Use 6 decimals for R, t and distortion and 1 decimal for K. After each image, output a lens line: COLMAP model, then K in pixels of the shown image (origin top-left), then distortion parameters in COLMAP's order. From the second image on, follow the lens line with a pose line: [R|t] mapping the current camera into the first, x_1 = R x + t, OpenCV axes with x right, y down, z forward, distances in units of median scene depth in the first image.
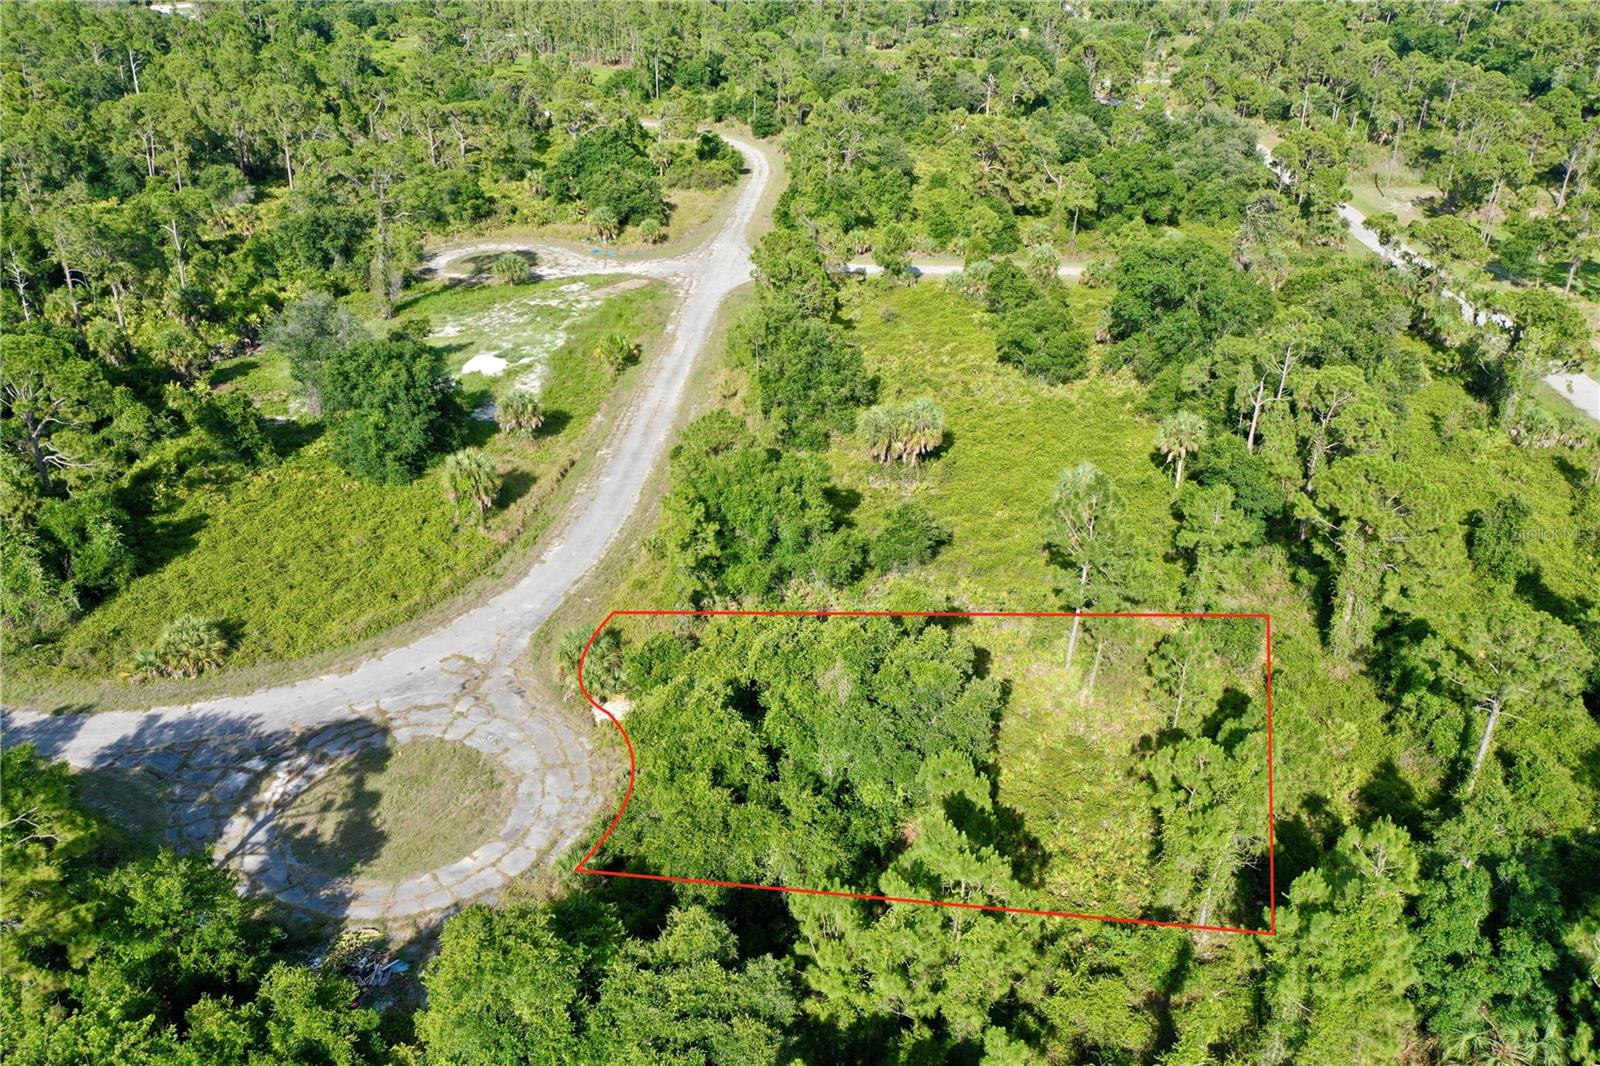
lens RADIAL K [[1241.3, 0, 758.7], [0, 1241.3, 484.5], [0, 0, 1]] dist [-0.000664, -0.008916]
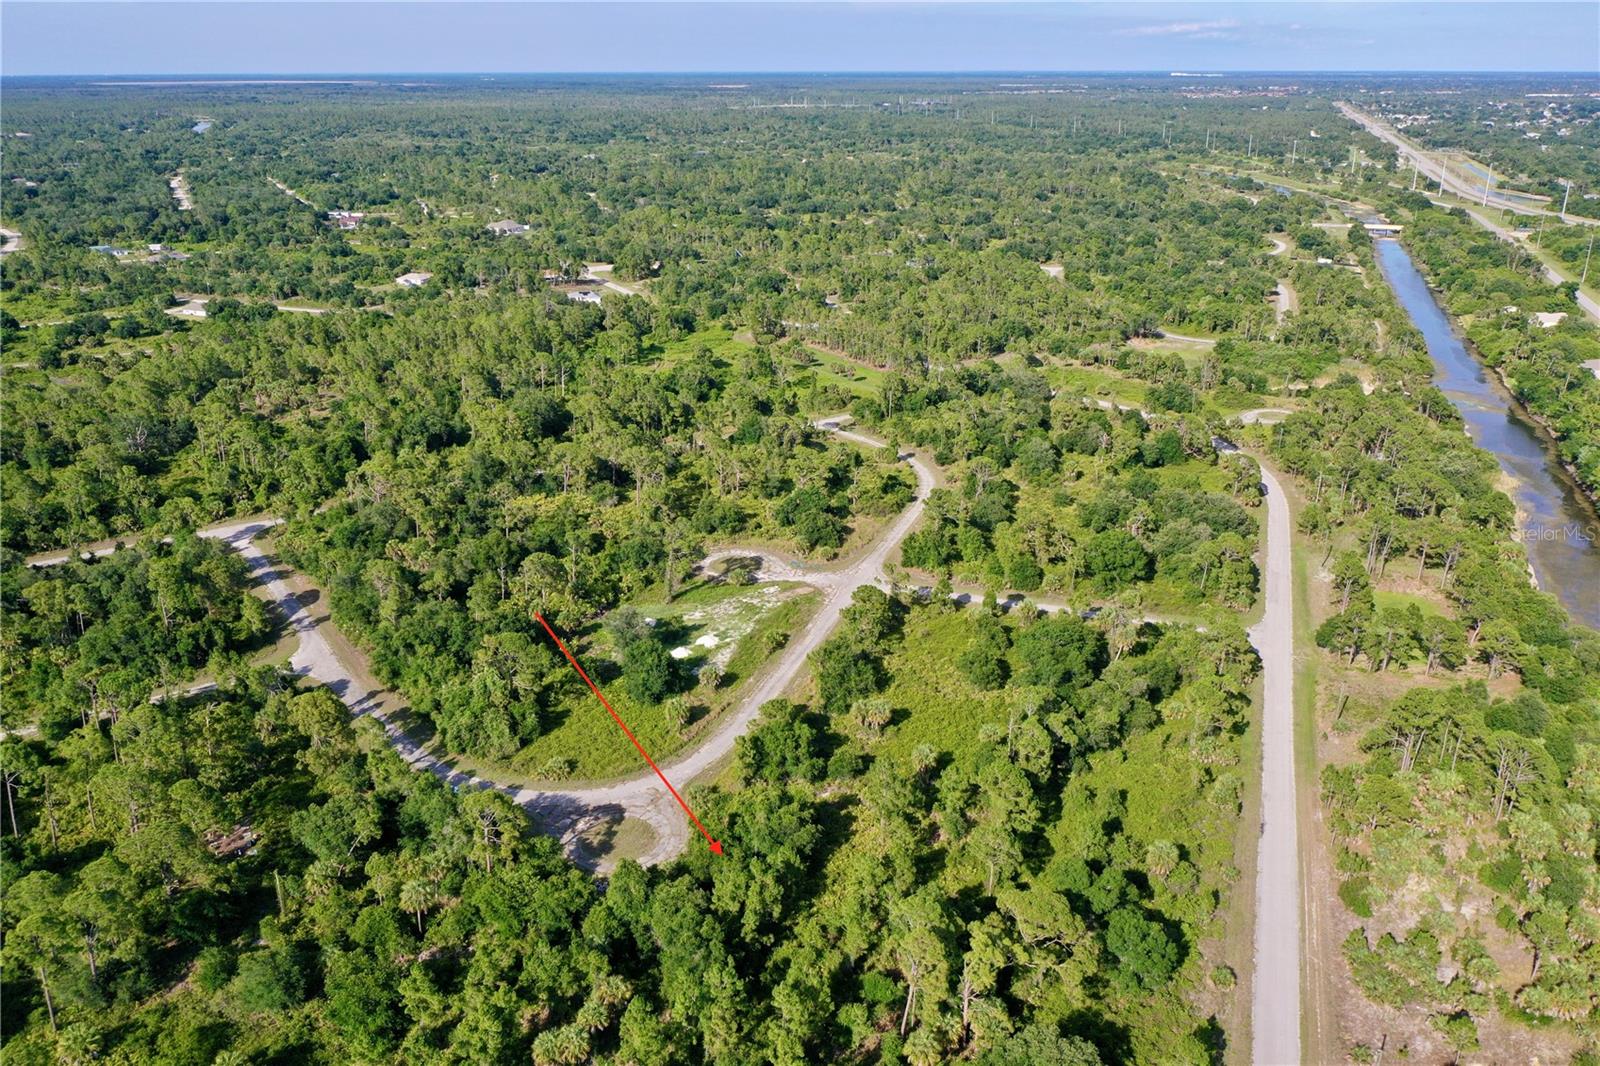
lens RADIAL K [[1241.3, 0, 801.3], [0, 1241.3, 534.5], [0, 0, 1]] dist [-0.000664, -0.008916]
pose [[0.965816, 0.102717, -0.238009, 0.448469], [-0.119173, 0.991306, -0.055776, -0.201221], [0.230211, 0.082233, 0.969660, -1.073199]]
